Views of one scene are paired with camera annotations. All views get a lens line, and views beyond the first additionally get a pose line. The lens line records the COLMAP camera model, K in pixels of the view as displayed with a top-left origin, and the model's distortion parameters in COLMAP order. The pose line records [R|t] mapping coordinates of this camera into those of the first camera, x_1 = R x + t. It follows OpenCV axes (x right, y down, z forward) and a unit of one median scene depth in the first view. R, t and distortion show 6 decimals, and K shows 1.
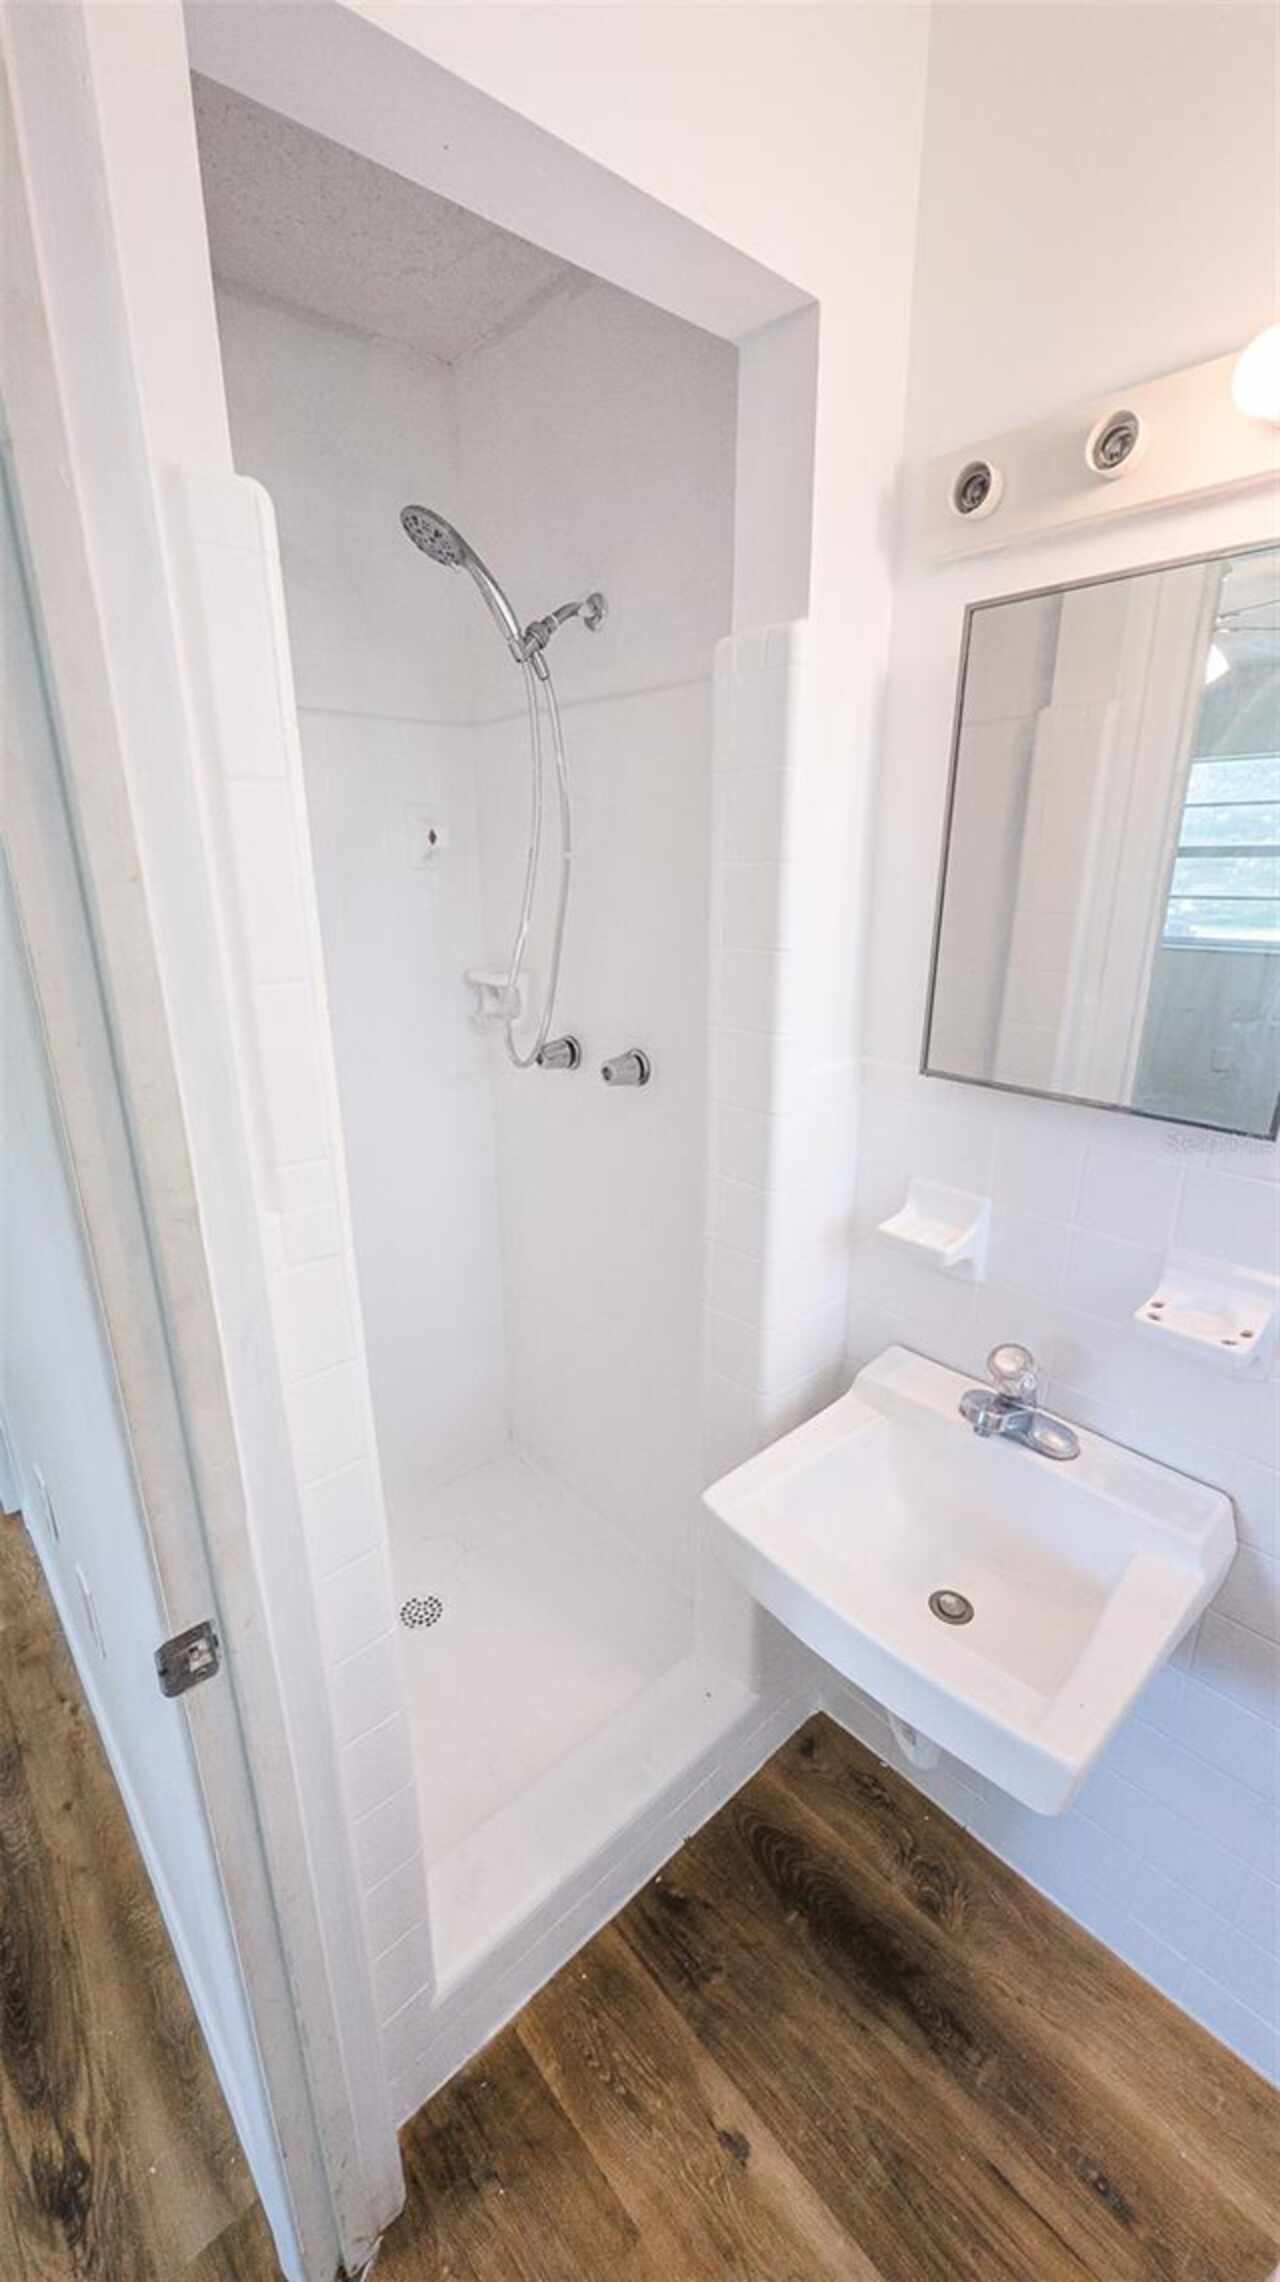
lens RADIAL K [[901.0, 0, 623.6], [0, 901.0, 1139.3], [0, 0, 1]] dist [-0.000161, -0.000102]
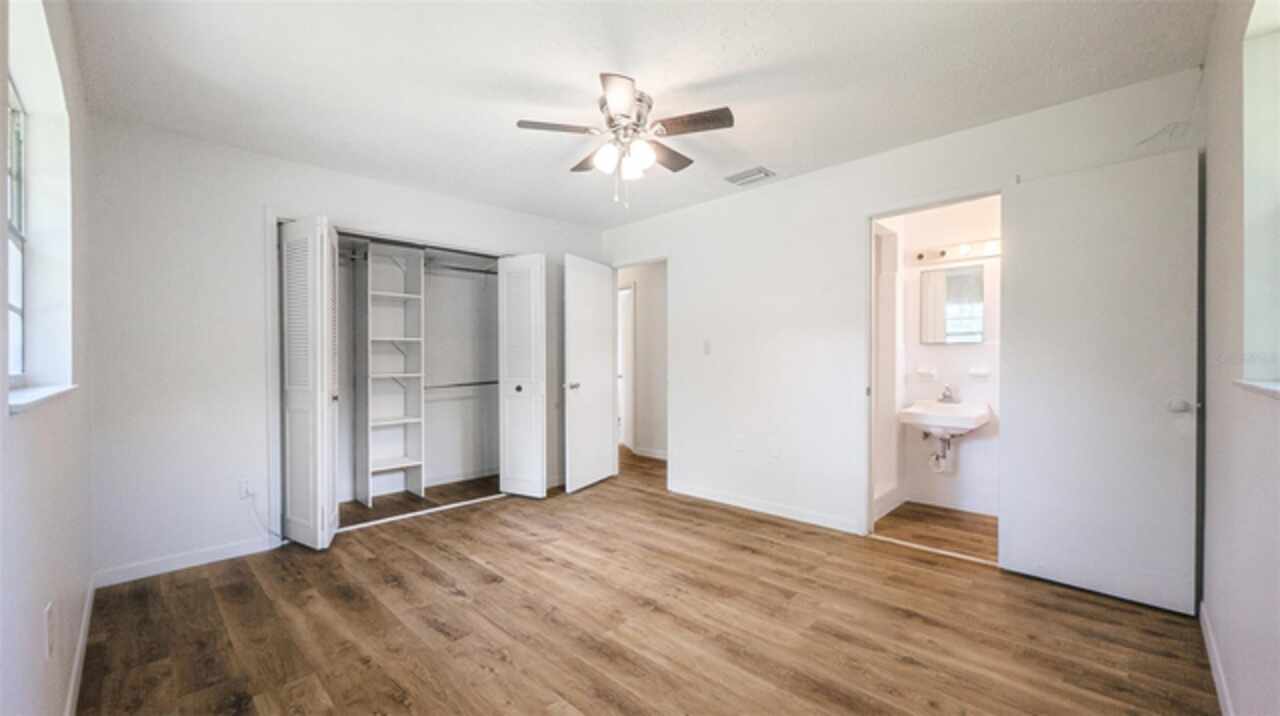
lens RADIAL K [[505.4, 0, 641.1], [0, 505.4, 366.6], [0, 0, 1]] dist [-0.000161, -0.000102]
pose [[0.997950, 0.006145, 0.063709, -1.963062], [0.013334, 0.953582, -0.300838, 1.199917], [-0.062601, 0.301070, 0.951545, -2.265441]]
